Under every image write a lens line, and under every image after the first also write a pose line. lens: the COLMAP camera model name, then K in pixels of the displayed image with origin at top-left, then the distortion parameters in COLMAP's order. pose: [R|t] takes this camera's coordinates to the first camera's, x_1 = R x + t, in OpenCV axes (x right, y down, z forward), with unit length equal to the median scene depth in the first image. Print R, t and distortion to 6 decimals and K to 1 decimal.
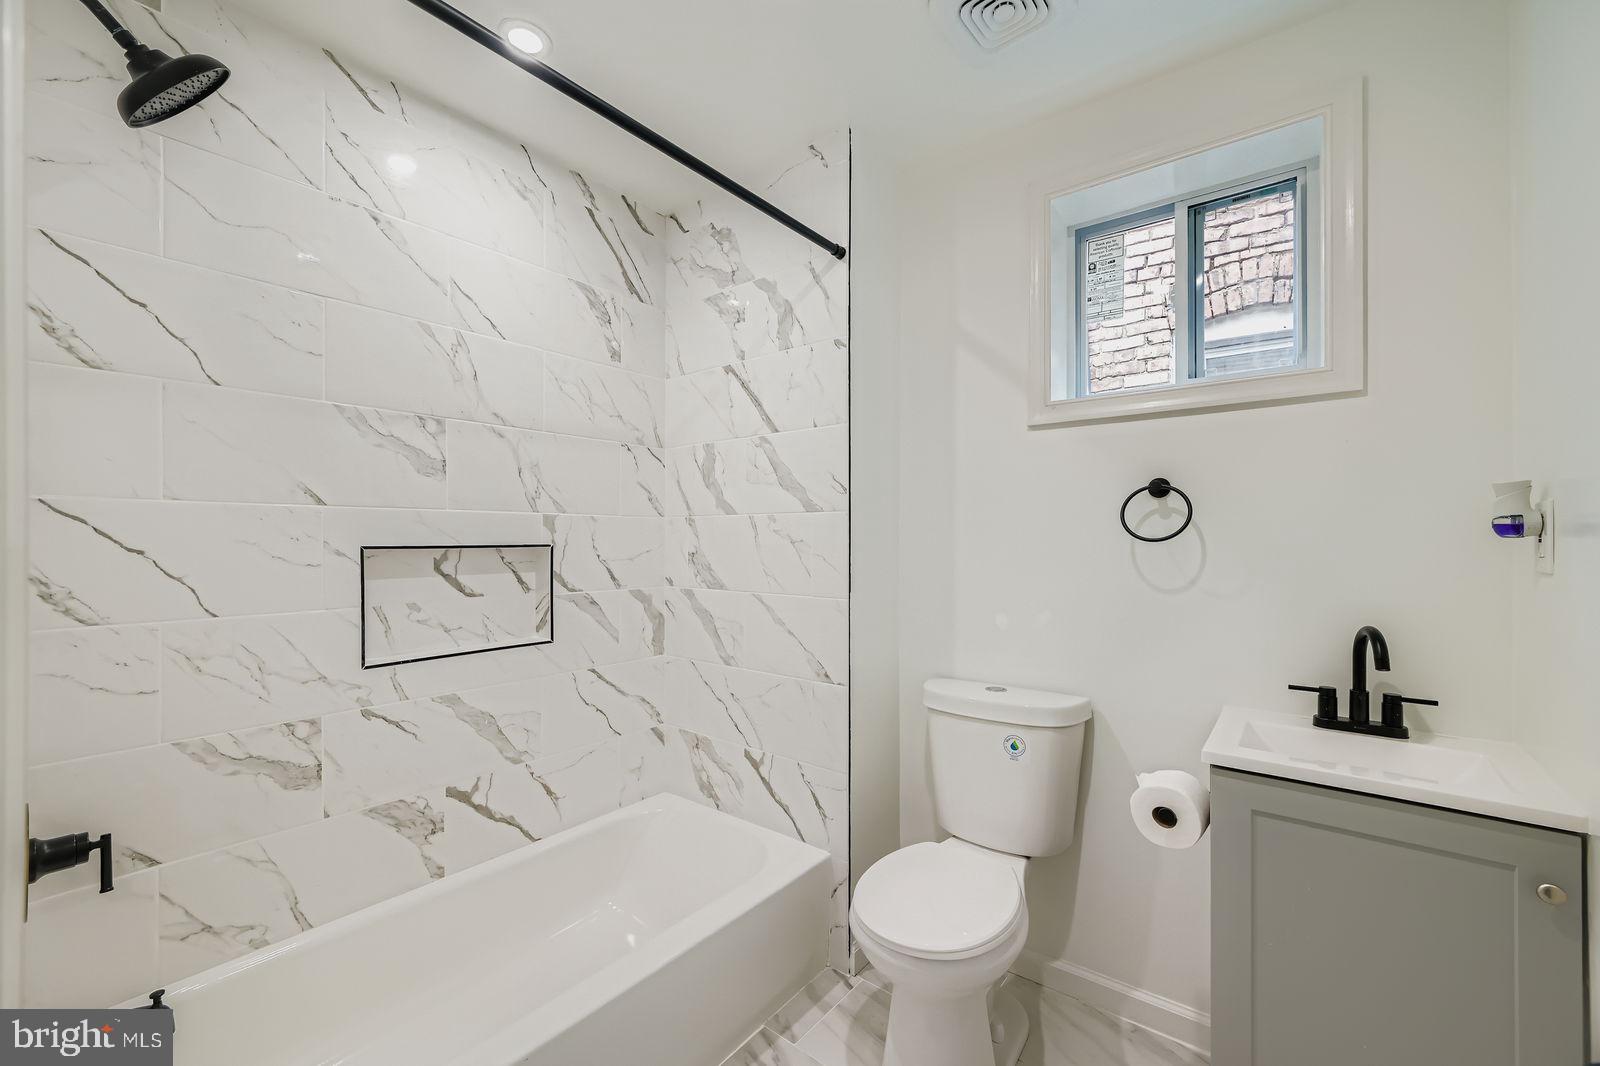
lens RADIAL K [[639.2, 0, 793.4], [0, 639.2, 539.6], [0, 0, 1]] dist [-0.000598, -0.000131]
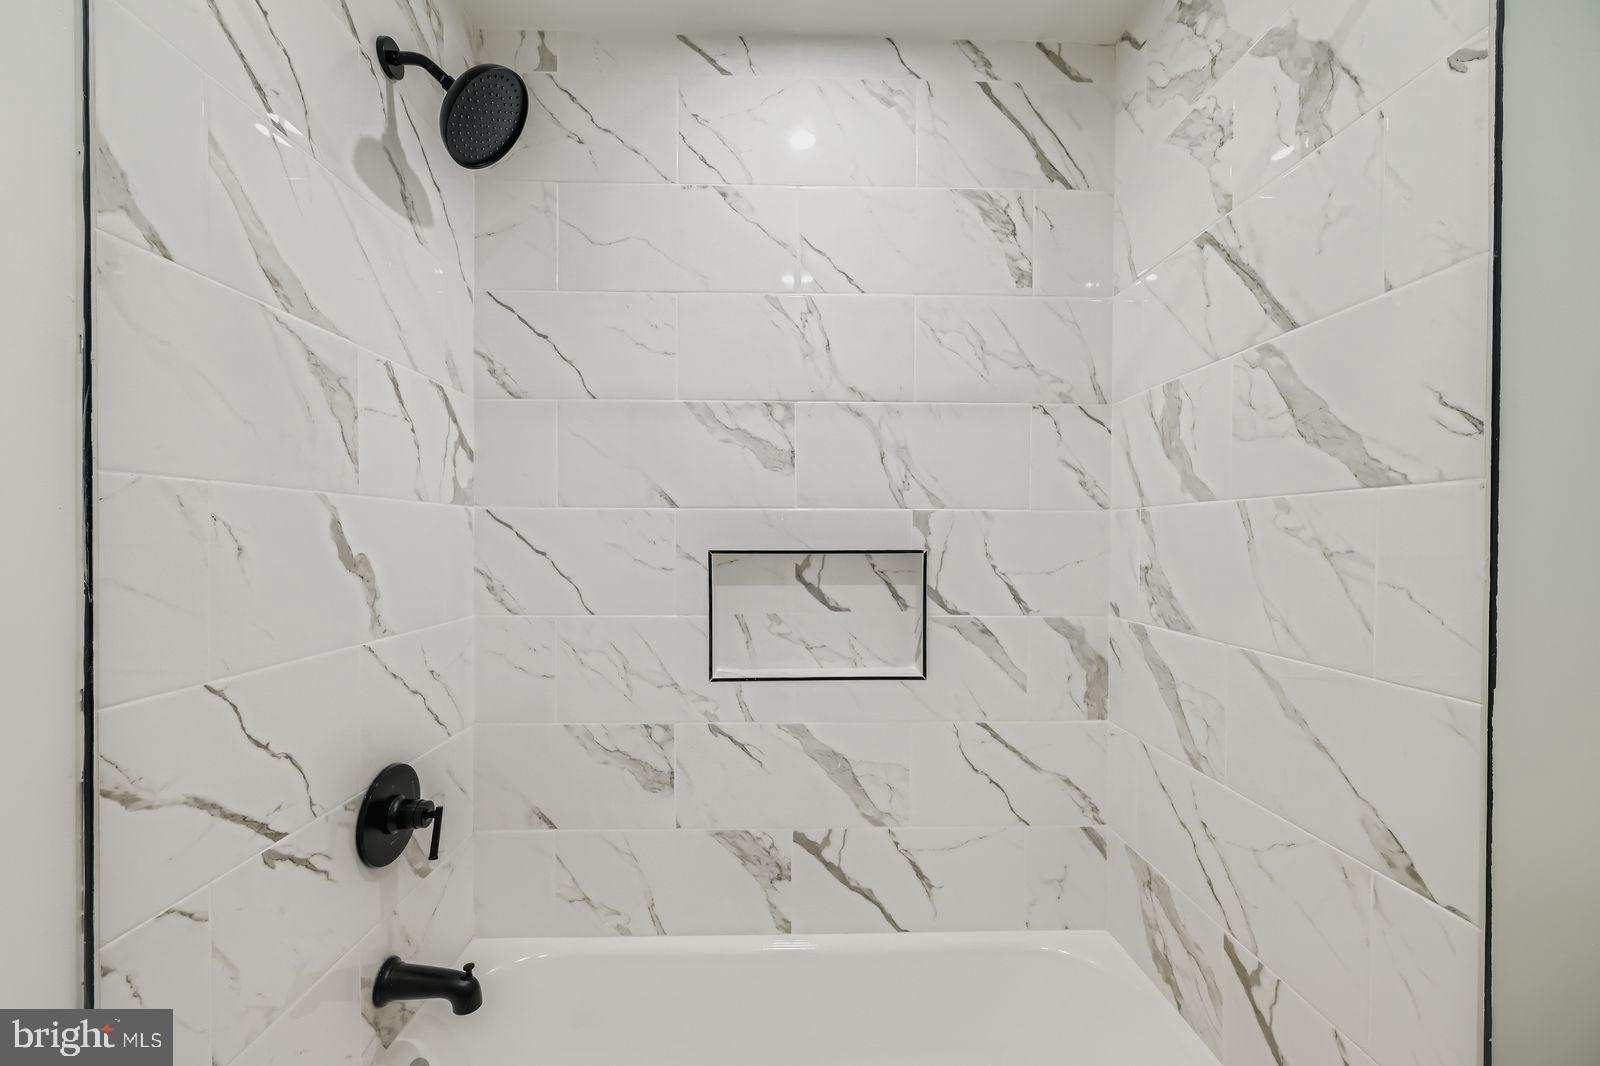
lens RADIAL K [[639.2, 0, 795.5], [0, 639.2, 544.3], [0, 0, 1]] dist [-0.000598, -0.000131]
pose [[0.657558, 0.009647, -0.753342, 0.100964], [-0.003520, 0.999946, 0.009732, -0.006833], [0.753396, -0.003748, 0.657556, 0.425675]]
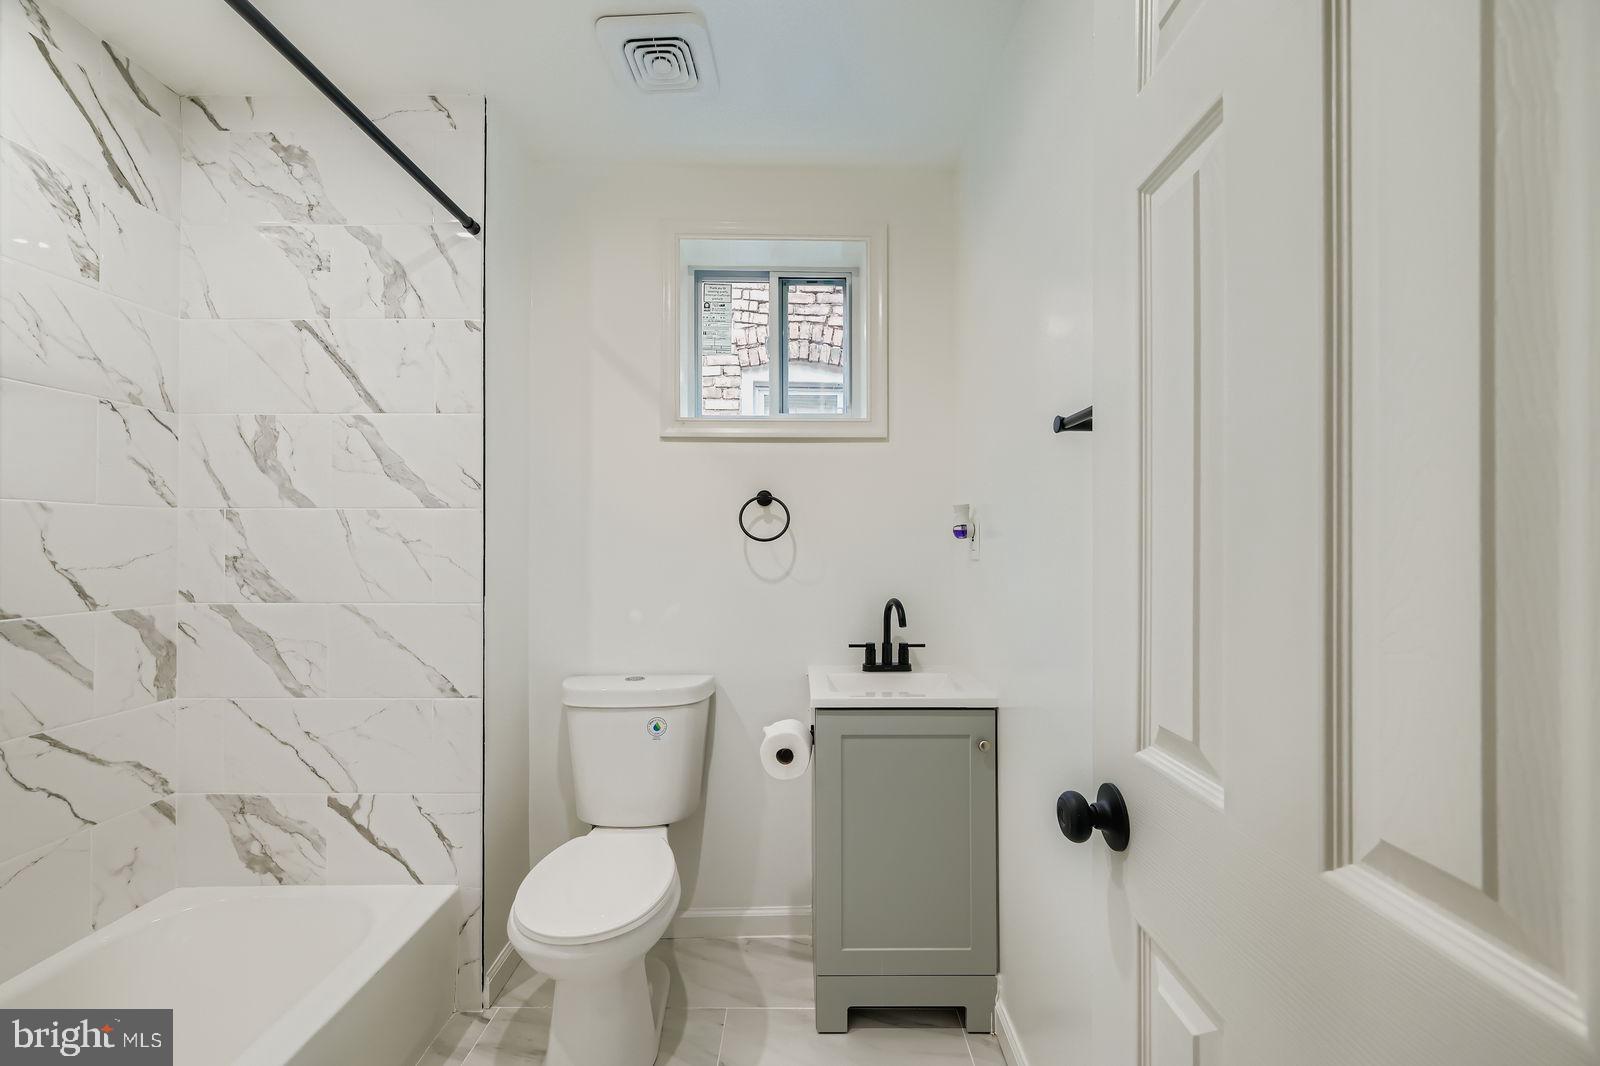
lens RADIAL K [[639.2, 0, 799.0], [0, 639.2, 538.0], [0, 0, 1]] dist [-0.000598, -0.000131]
pose [[0.777408, 0.003452, 0.628987, -0.139808], [-0.000313, 0.999987, -0.005101, 0.002858], [-0.628997, 0.003768, 0.777399, -0.009433]]
